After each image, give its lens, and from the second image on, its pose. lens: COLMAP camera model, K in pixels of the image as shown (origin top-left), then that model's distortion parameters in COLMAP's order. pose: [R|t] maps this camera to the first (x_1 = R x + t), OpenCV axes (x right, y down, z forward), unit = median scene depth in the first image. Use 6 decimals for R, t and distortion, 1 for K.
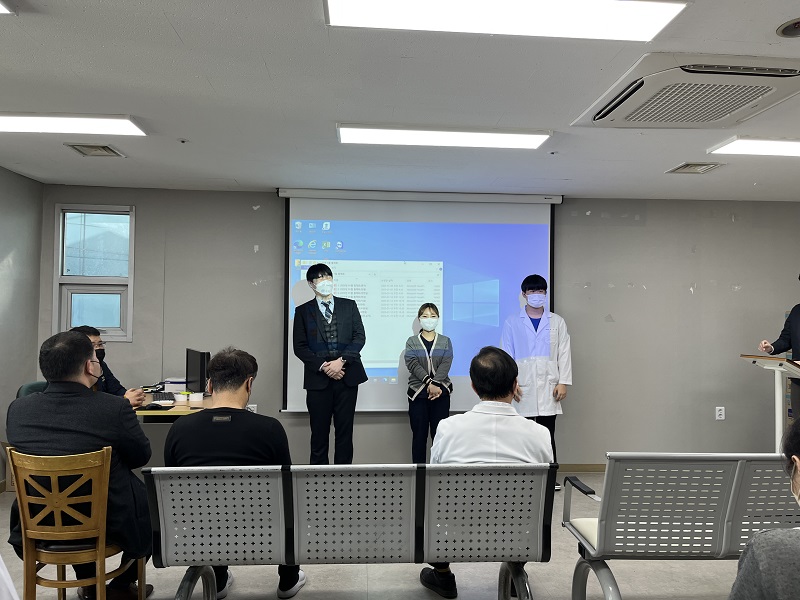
lens RADIAL K [[604.7, 0, 406.8], [0, 604.7, 305.8], [0, 0, 1]] dist [0.058756, -0.070936]
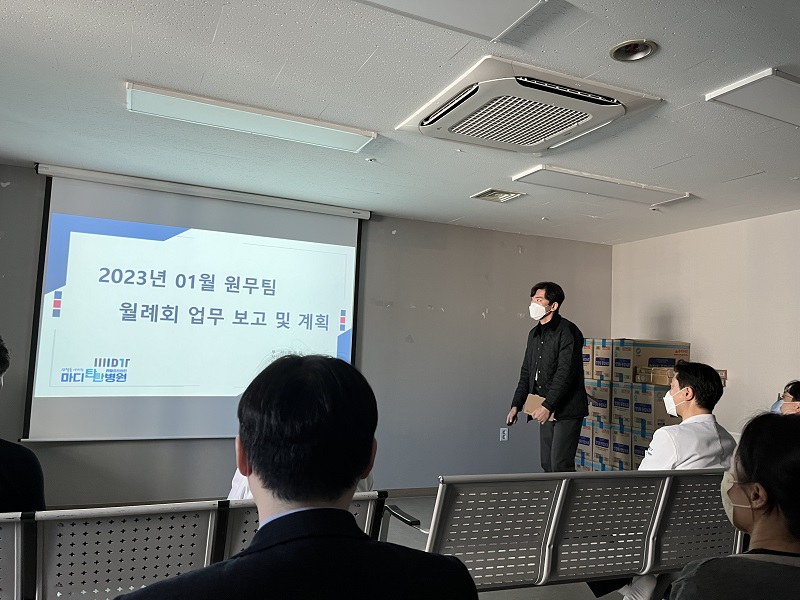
lens RADIAL K [[604.7, 0, 394.2], [0, 604.7, 296.9], [0, 0, 1]] dist [0.058756, -0.070936]
pose [[0.942954, 0.061731, 0.327151, -0.026308], [-0.042766, 0.996978, -0.064856, 0.024775], [-0.330166, 0.047166, 0.942744, 0.105497]]
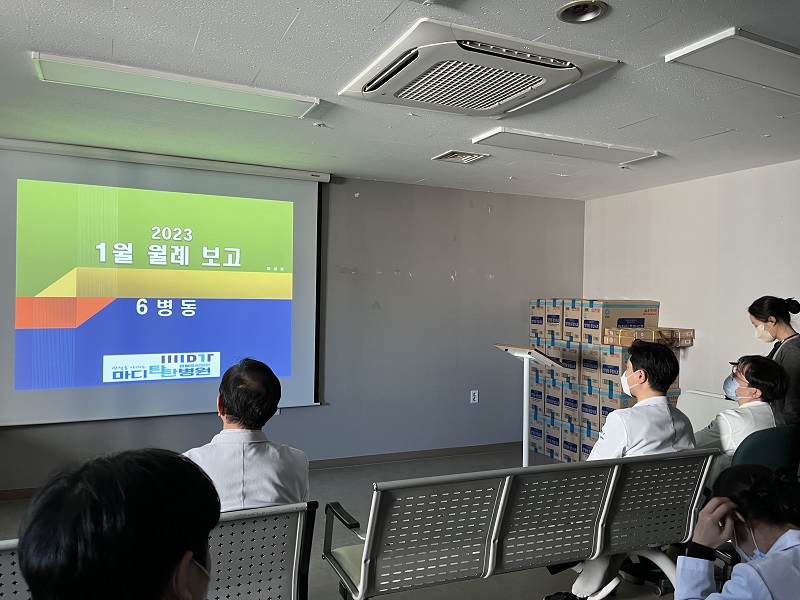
lens RADIAL K [[604.7, 0, 398.8], [0, 604.7, 298.4], [0, 0, 1]] dist [0.058756, -0.070936]
pose [[0.934735, 0.006987, 0.355277, 0.035650], [-0.017404, 0.999507, 0.026134, -0.023904], [-0.354919, -0.030612, 0.934396, 0.126240]]
